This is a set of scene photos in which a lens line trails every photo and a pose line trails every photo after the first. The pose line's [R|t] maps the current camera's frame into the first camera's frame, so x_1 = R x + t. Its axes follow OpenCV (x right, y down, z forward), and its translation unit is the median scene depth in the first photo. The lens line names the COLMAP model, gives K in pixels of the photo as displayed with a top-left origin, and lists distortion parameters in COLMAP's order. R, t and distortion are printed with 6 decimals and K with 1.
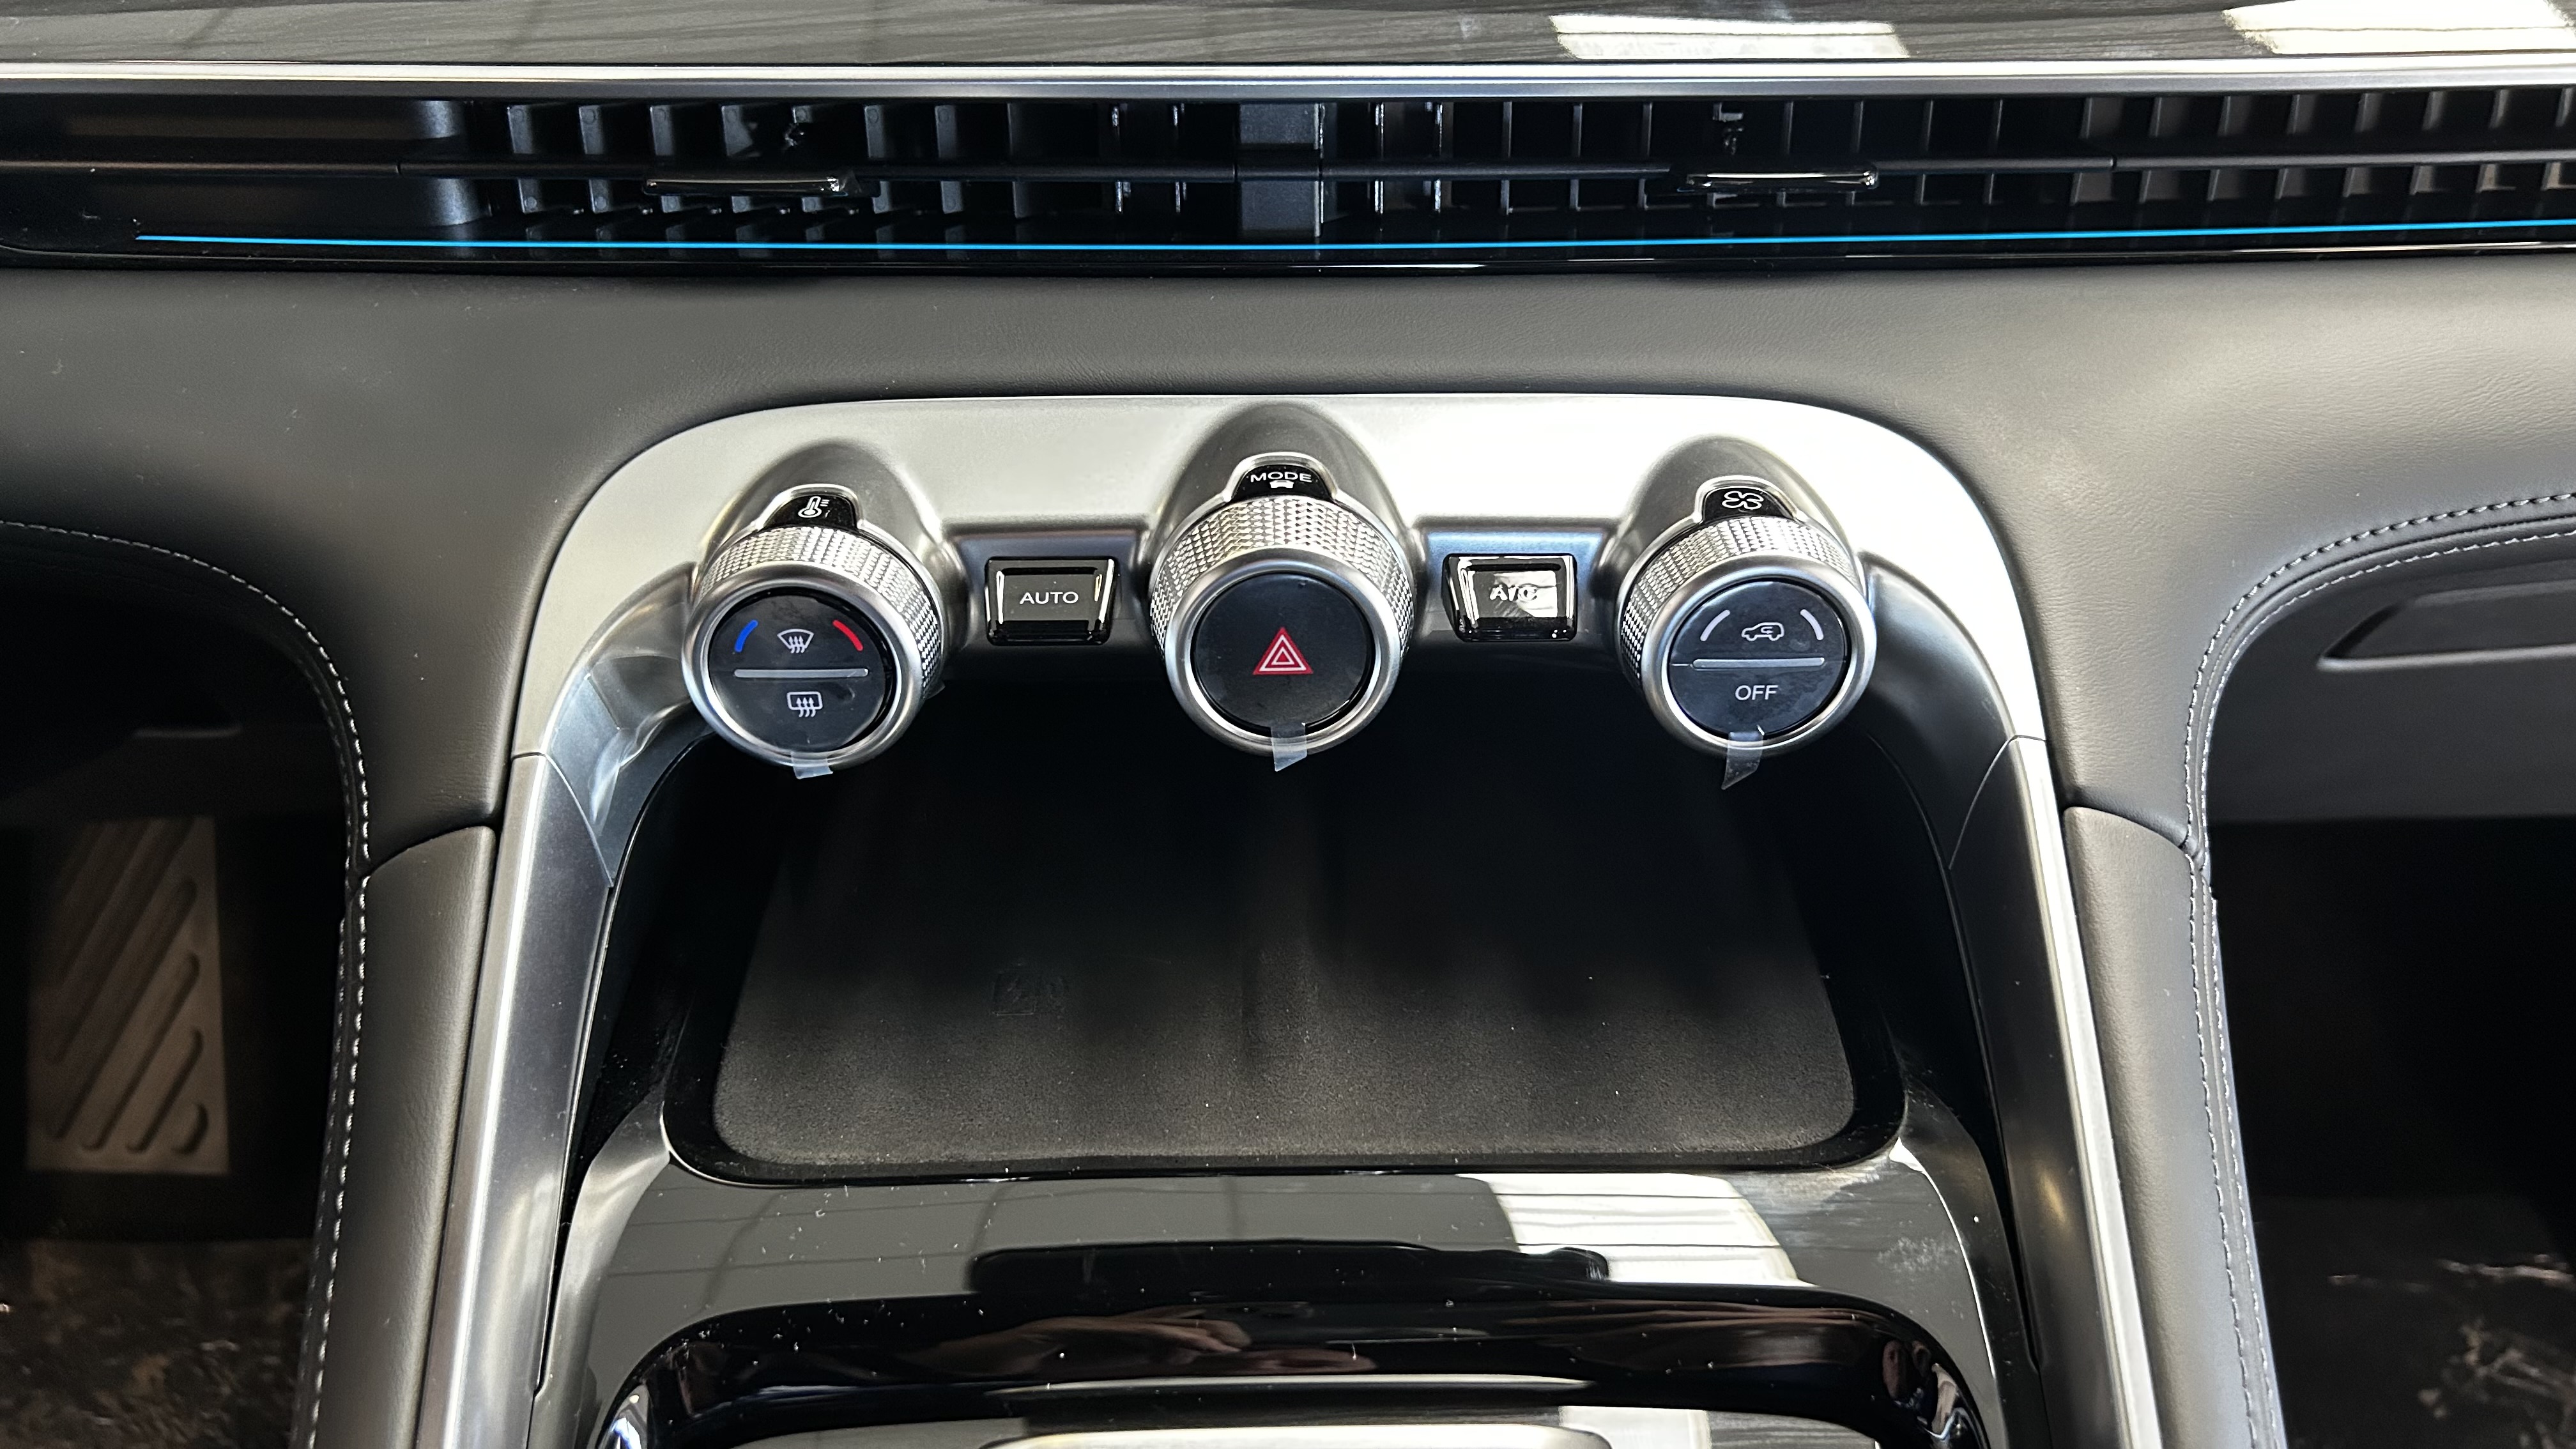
lens RADIAL K [[1968.3, 0, 1288.0], [0, 1968.3, 724.5], [0, 0, 1]] dist [0.053788, -0.070857]
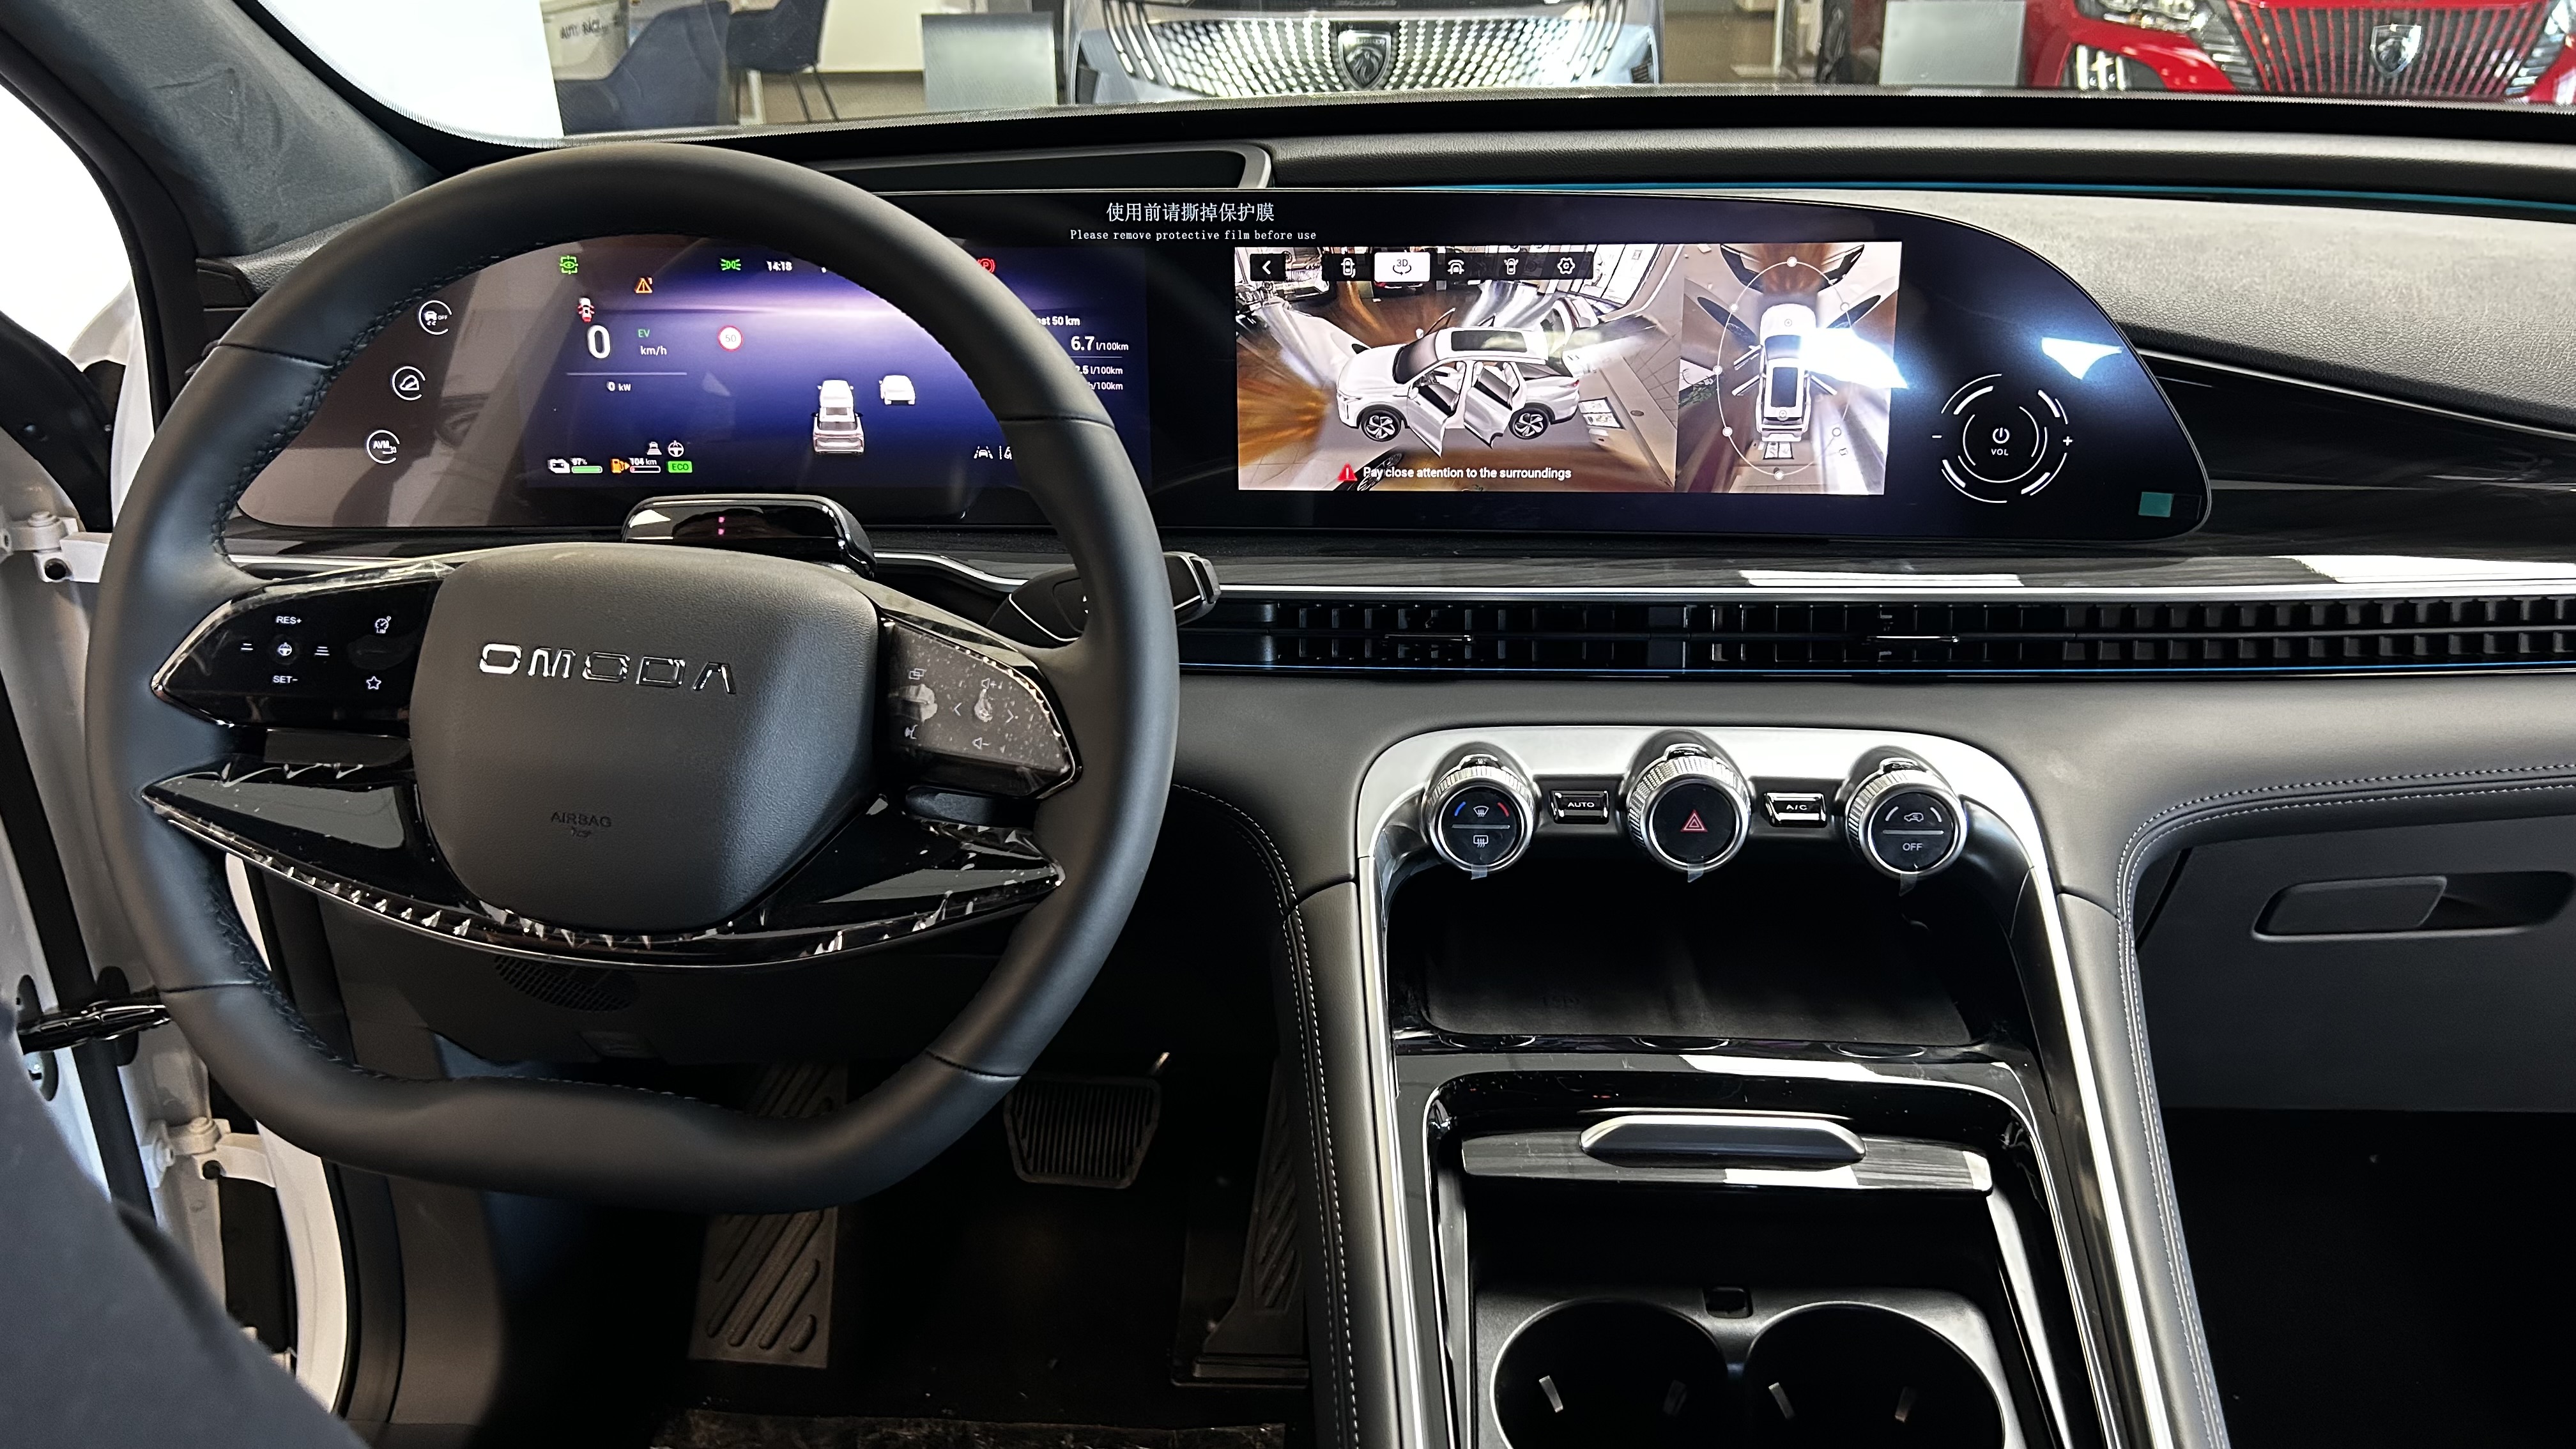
lens RADIAL K [[1945.5, 0, 1316.5], [0, 1945.5, 735.6], [0, 0, 1]] dist [0.100071, -0.154825]
pose [[0.997233, 0.014678, -0.072879, -0.265266], [-0.035197, 0.956705, -0.288923, 0.514045], [0.065483, 0.290689, 0.954574, -1.155959]]
